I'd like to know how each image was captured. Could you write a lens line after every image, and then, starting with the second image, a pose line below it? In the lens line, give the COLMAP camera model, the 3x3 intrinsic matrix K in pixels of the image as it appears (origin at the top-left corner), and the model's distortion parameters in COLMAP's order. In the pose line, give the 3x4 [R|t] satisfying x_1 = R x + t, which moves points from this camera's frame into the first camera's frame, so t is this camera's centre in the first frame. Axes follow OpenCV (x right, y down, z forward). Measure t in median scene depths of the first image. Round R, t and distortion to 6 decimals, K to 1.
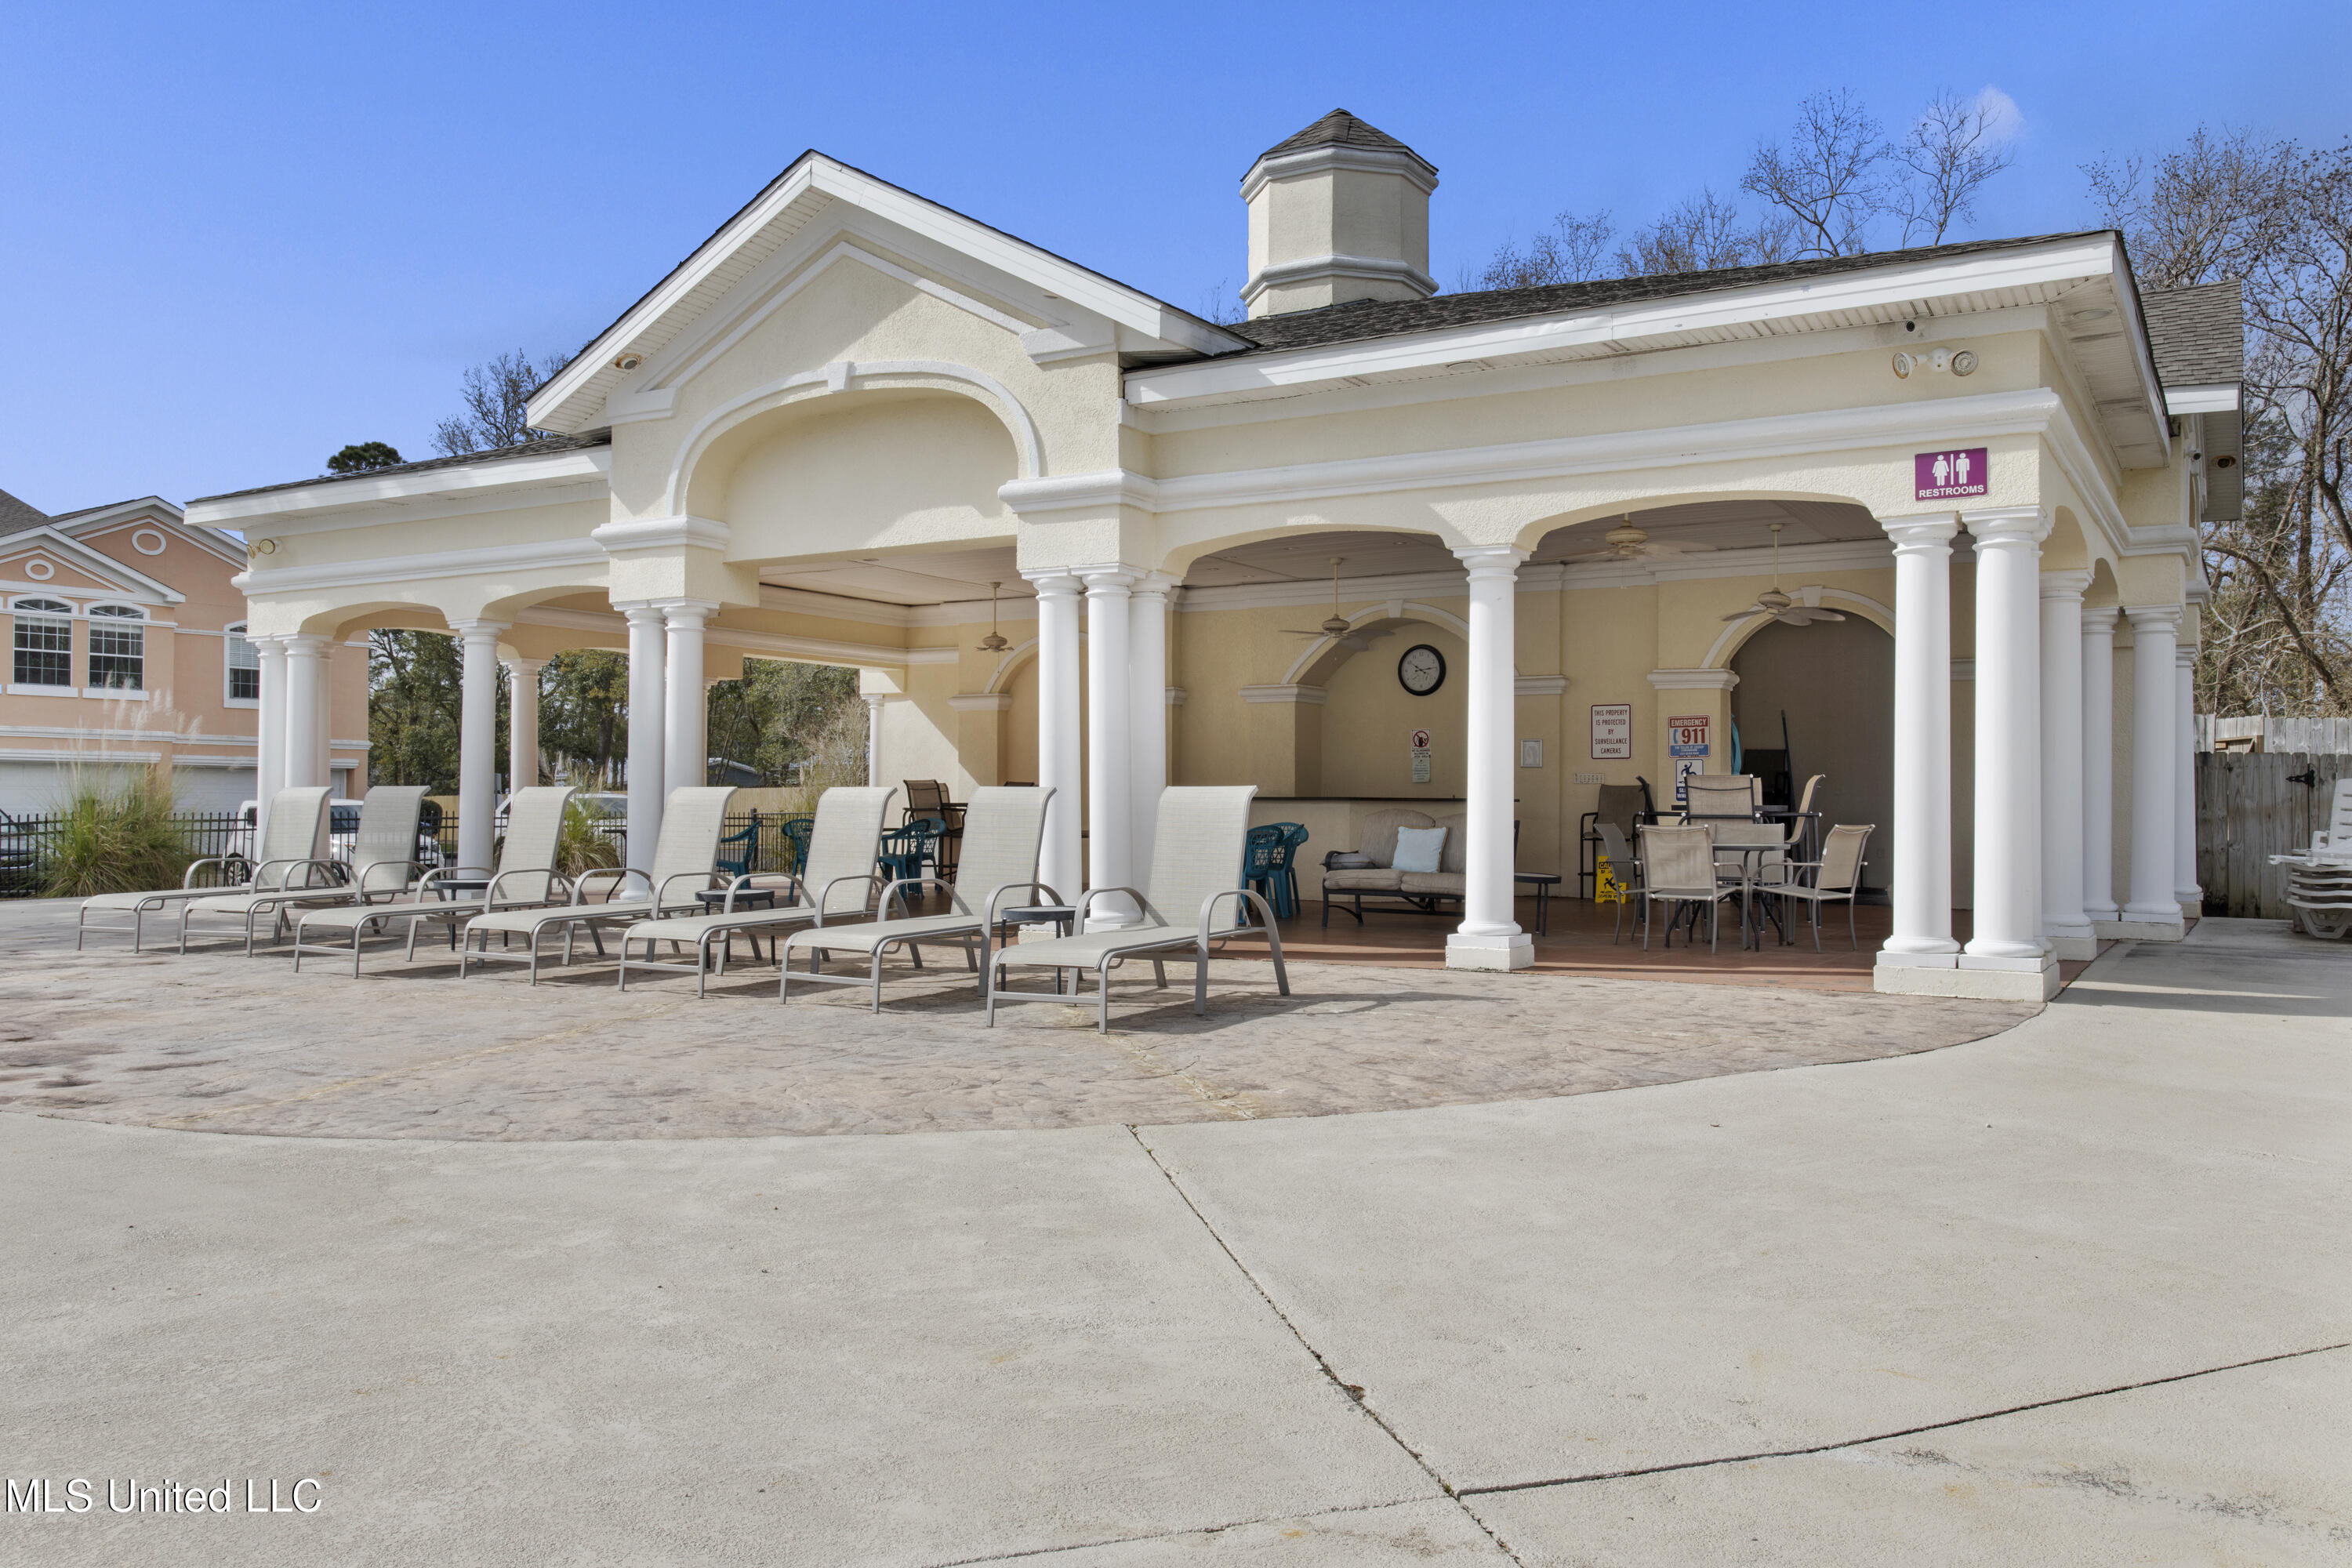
lens RADIAL K [[1865.1, 0, 1179.7], [0, 1865.1, 779.1], [0, 0, 1]] dist [0.005855, 0.003055]
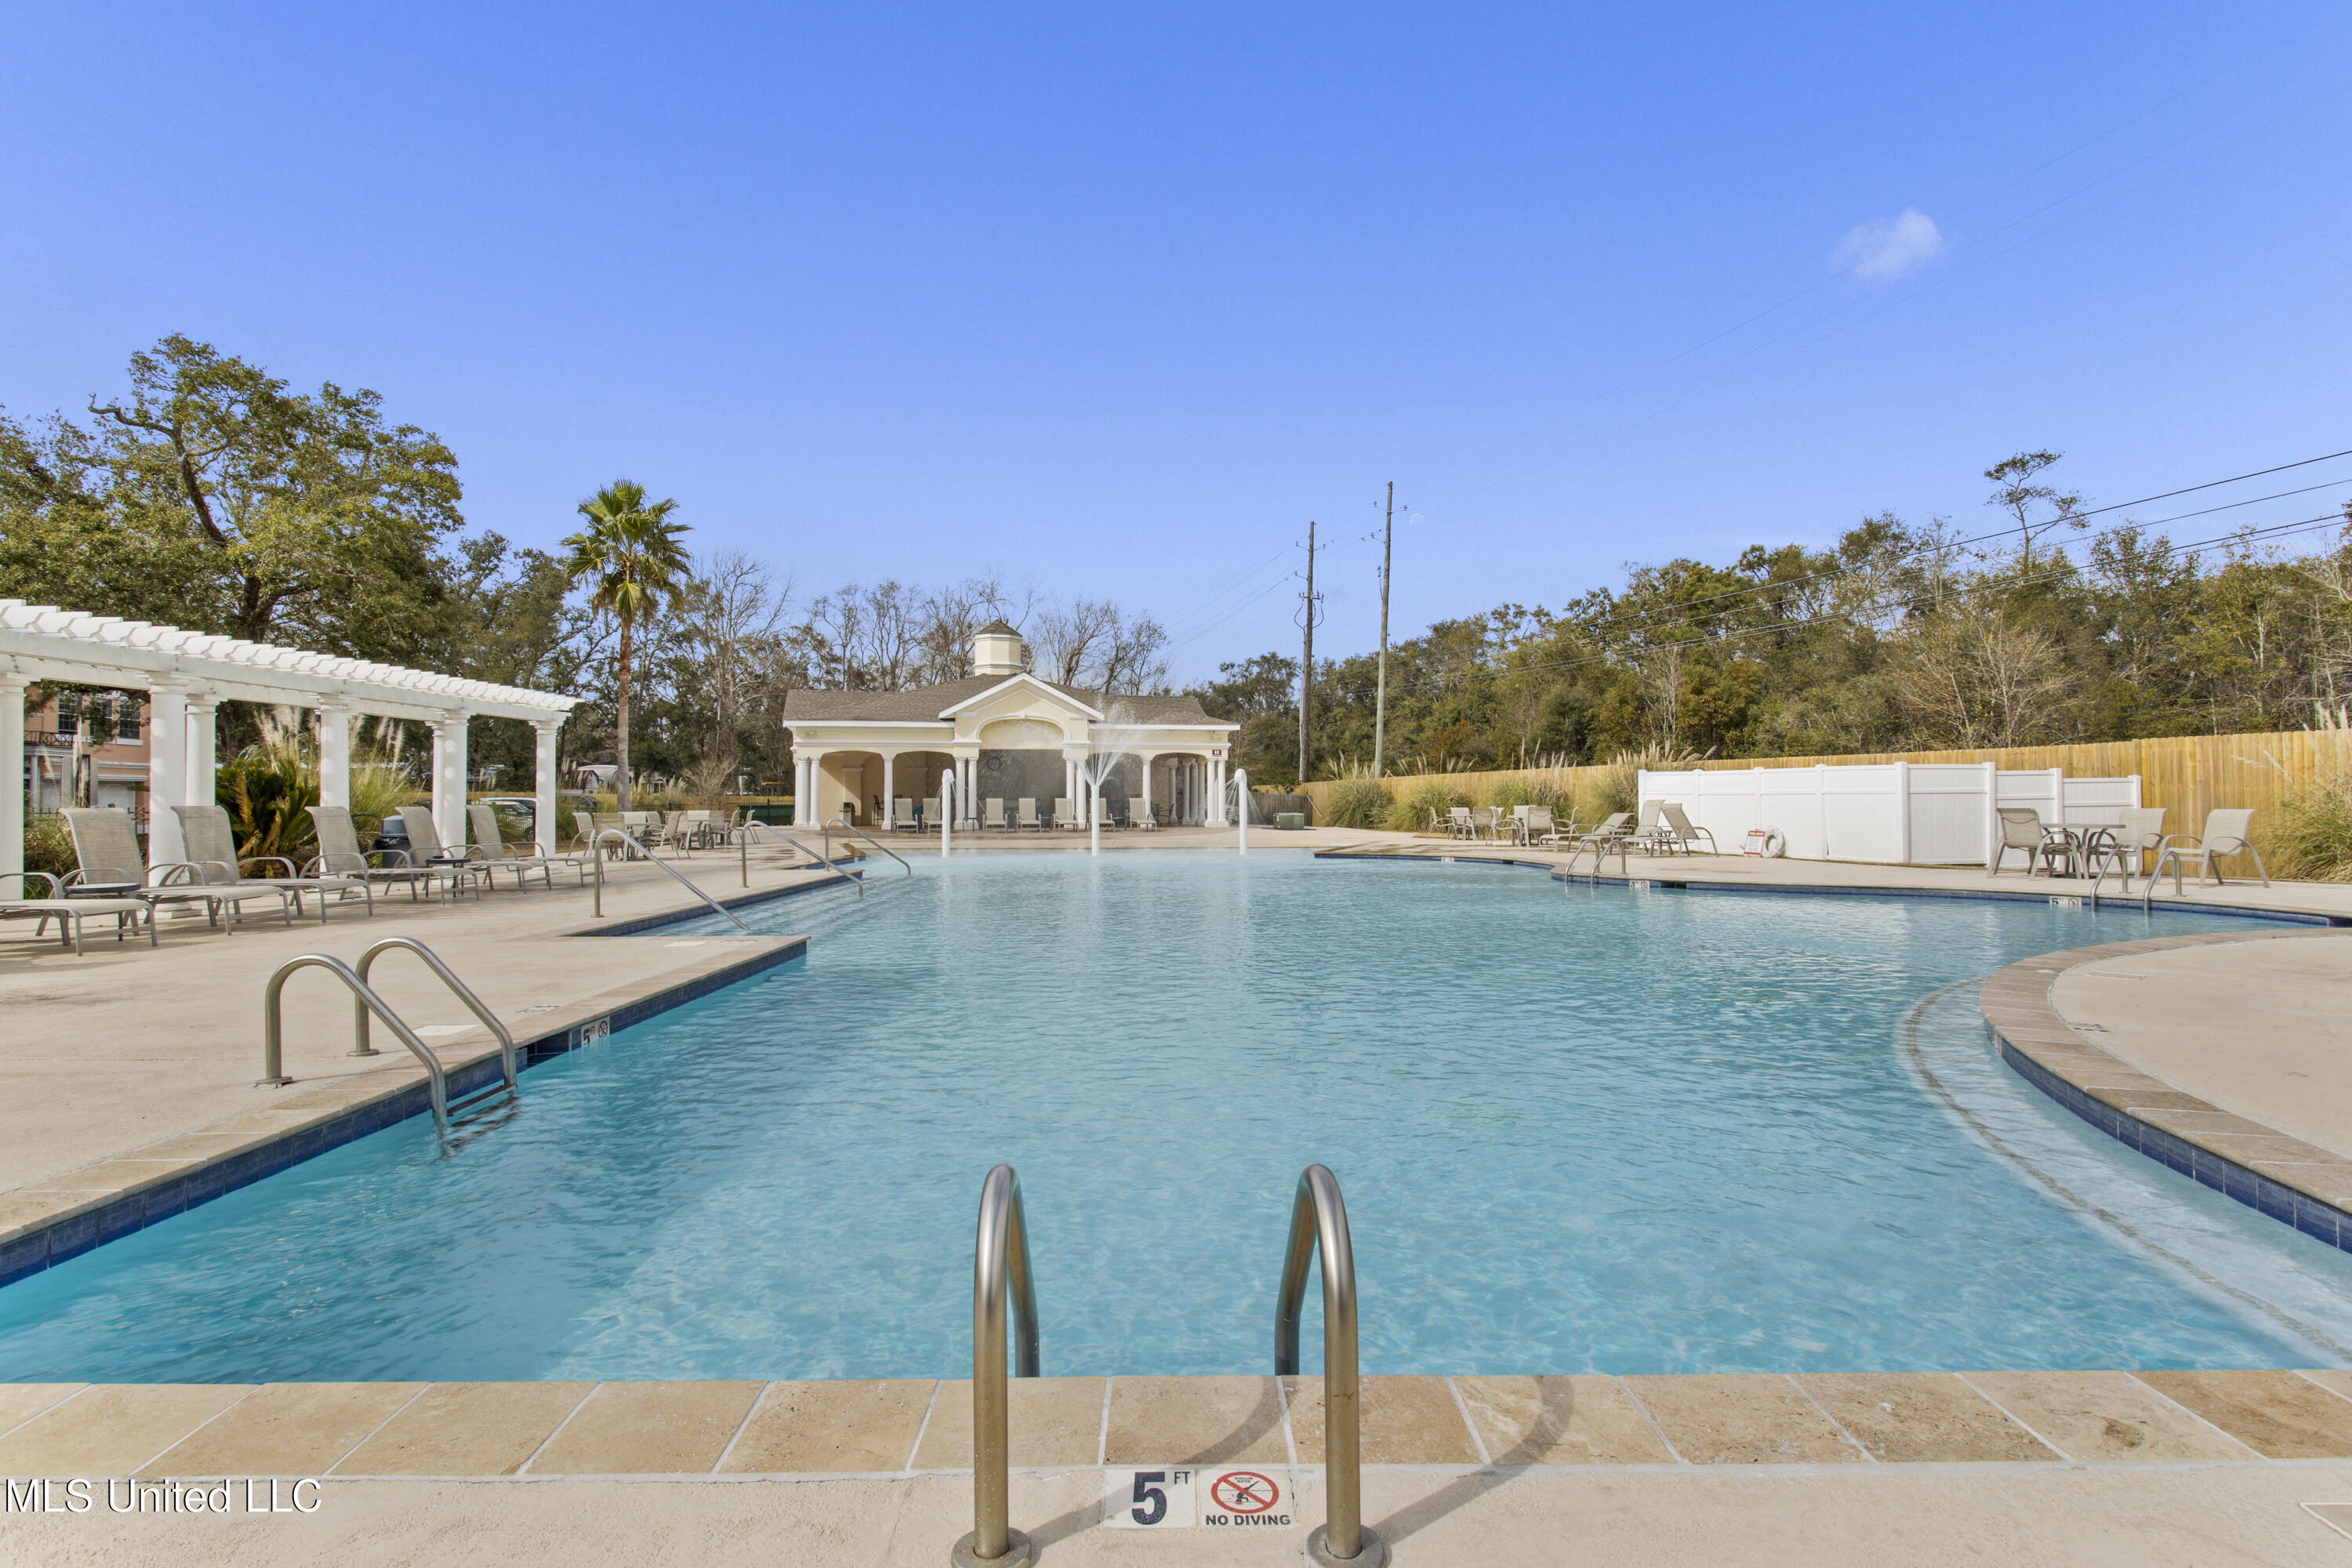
lens RADIAL K [[1246.9, 0, 1176.6], [0, 1246.9, 791.5], [0, 0, 1]] dist [-0.000555, -0.000506]
pose [[0.706187, -0.000981, 0.708025, -2.304749], [-0.006335, 0.999950, 0.007704, -0.040561], [-0.707997, -0.009926, 0.706146, -1.688510]]
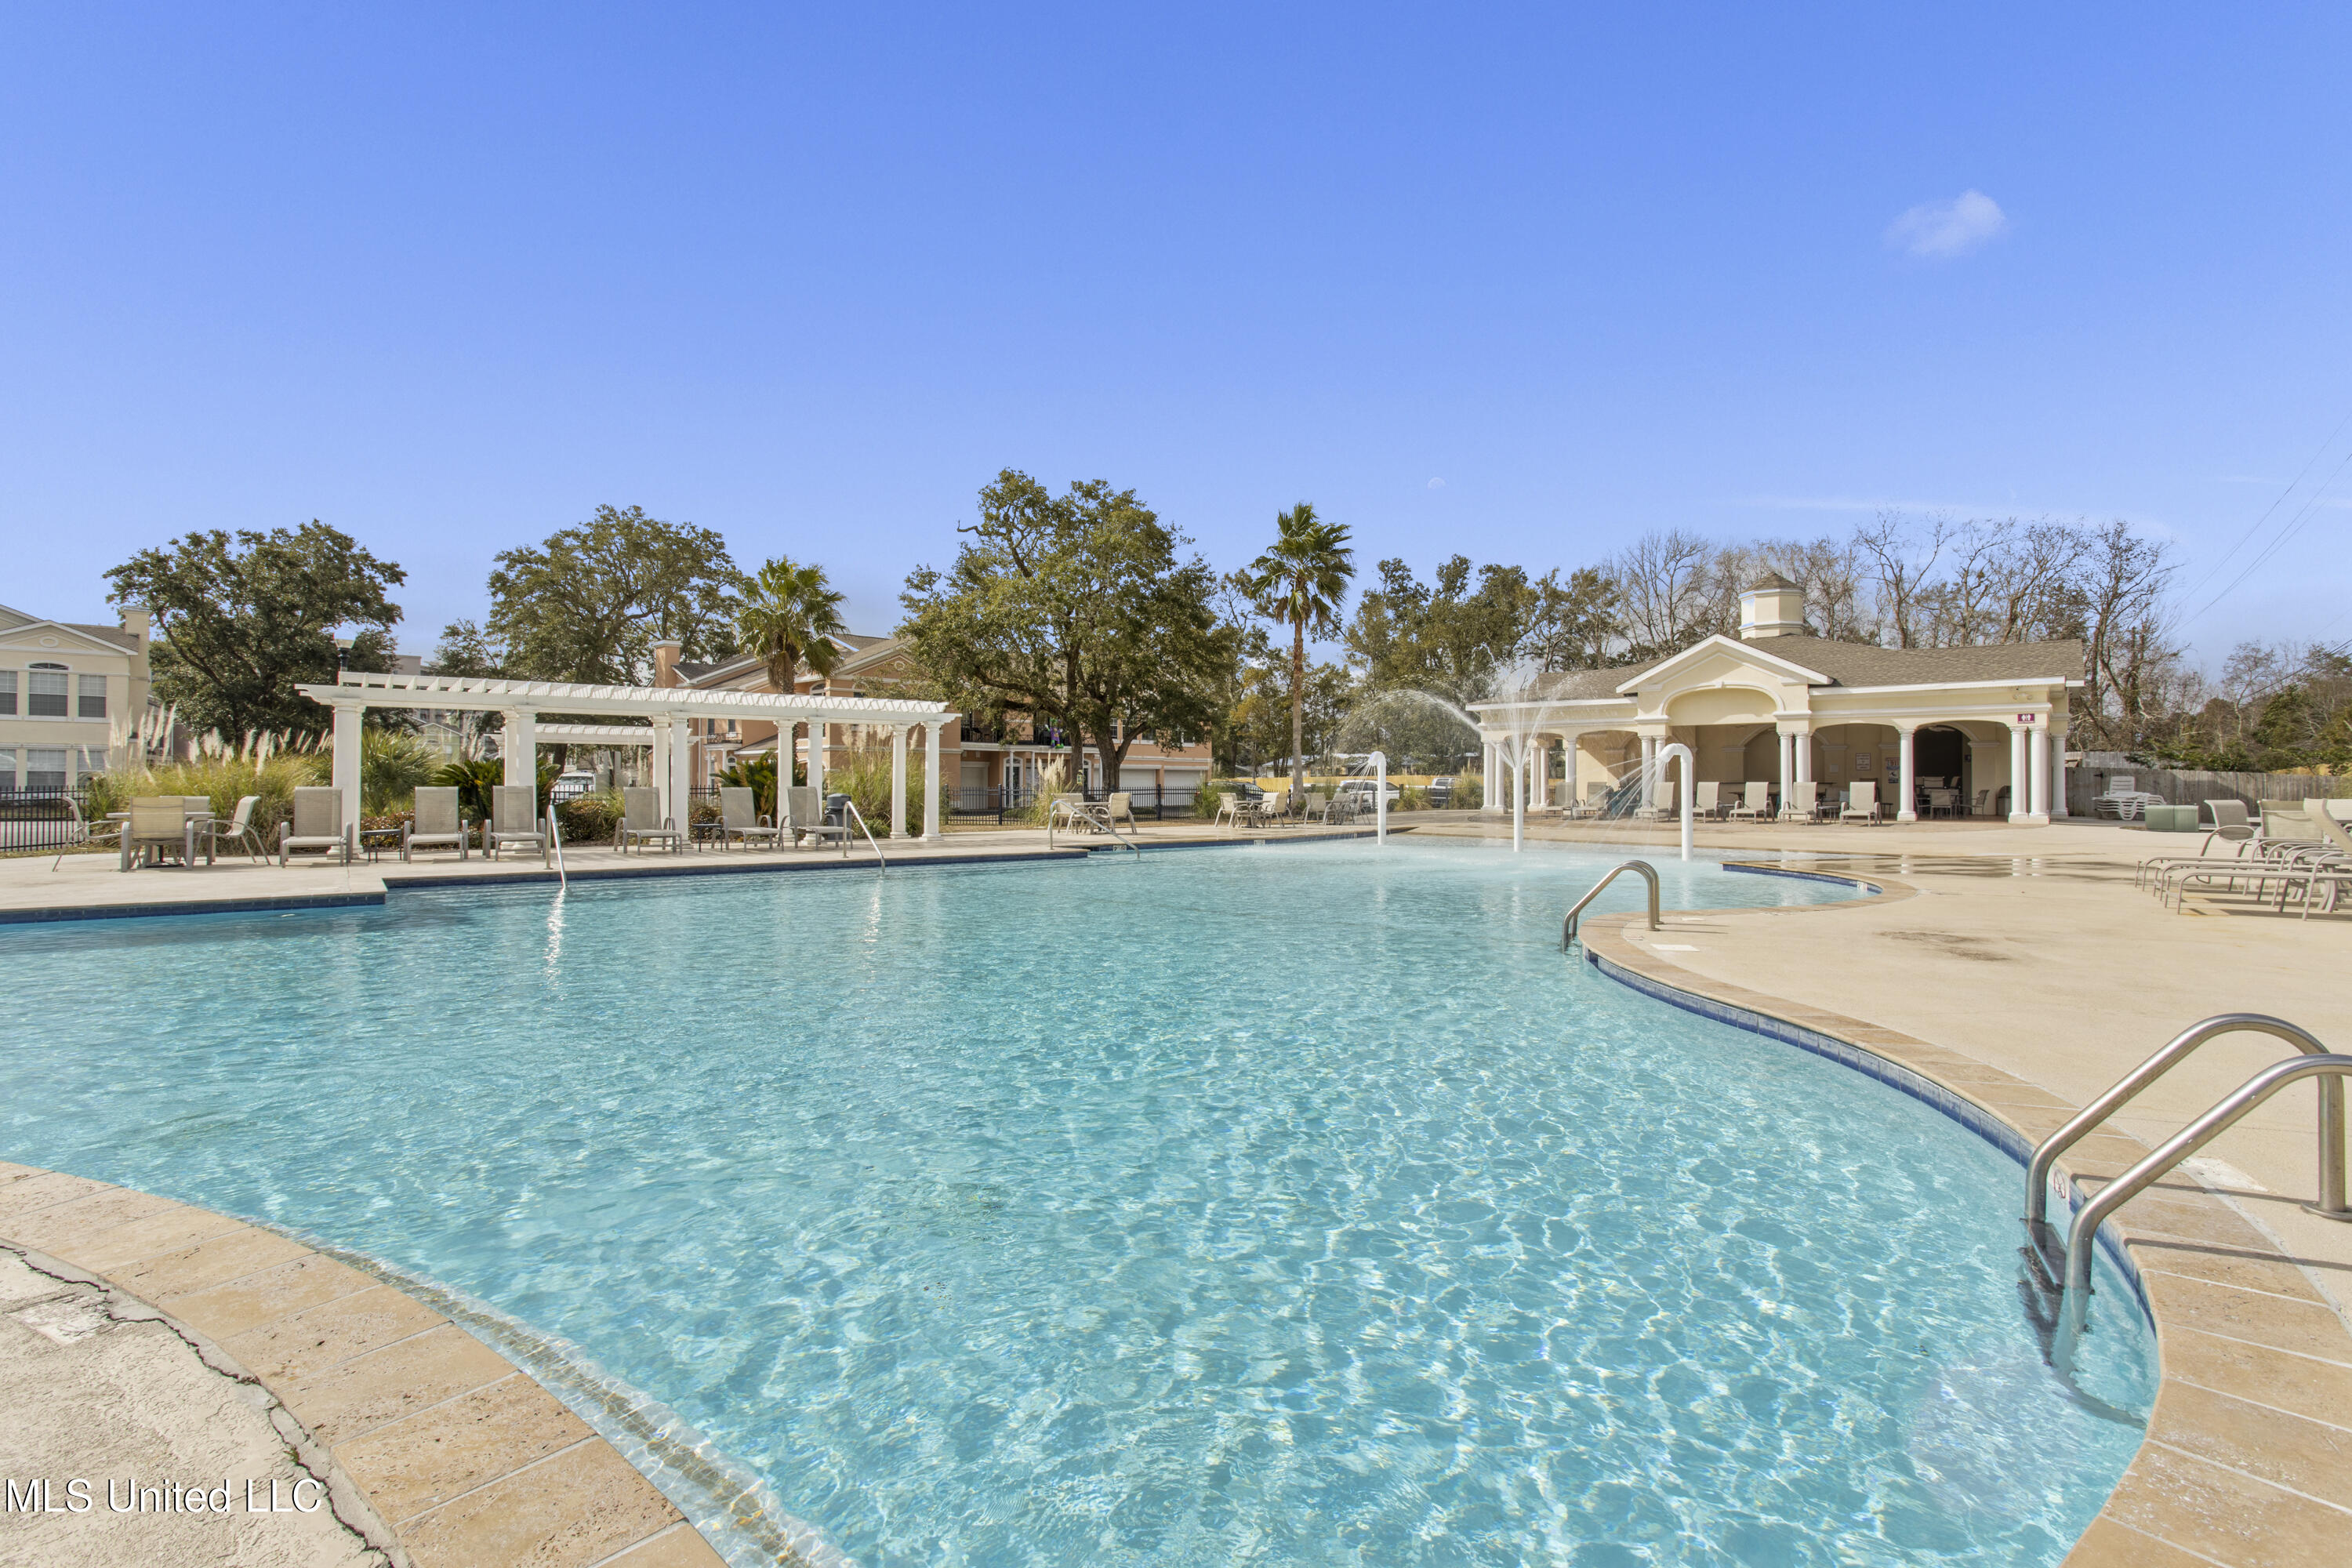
lens RADIAL K [[1120.2, 0, 1162.2], [0, 1120.2, 778.8], [0, 0, 1]] dist [0.004252, 0.000267]
pose [[0.990000, -0.005346, -0.140969, -1.100624], [0.007572, 0.999855, 0.015262, -0.050058], [0.140867, -0.016177, 0.989896, -1.744248]]
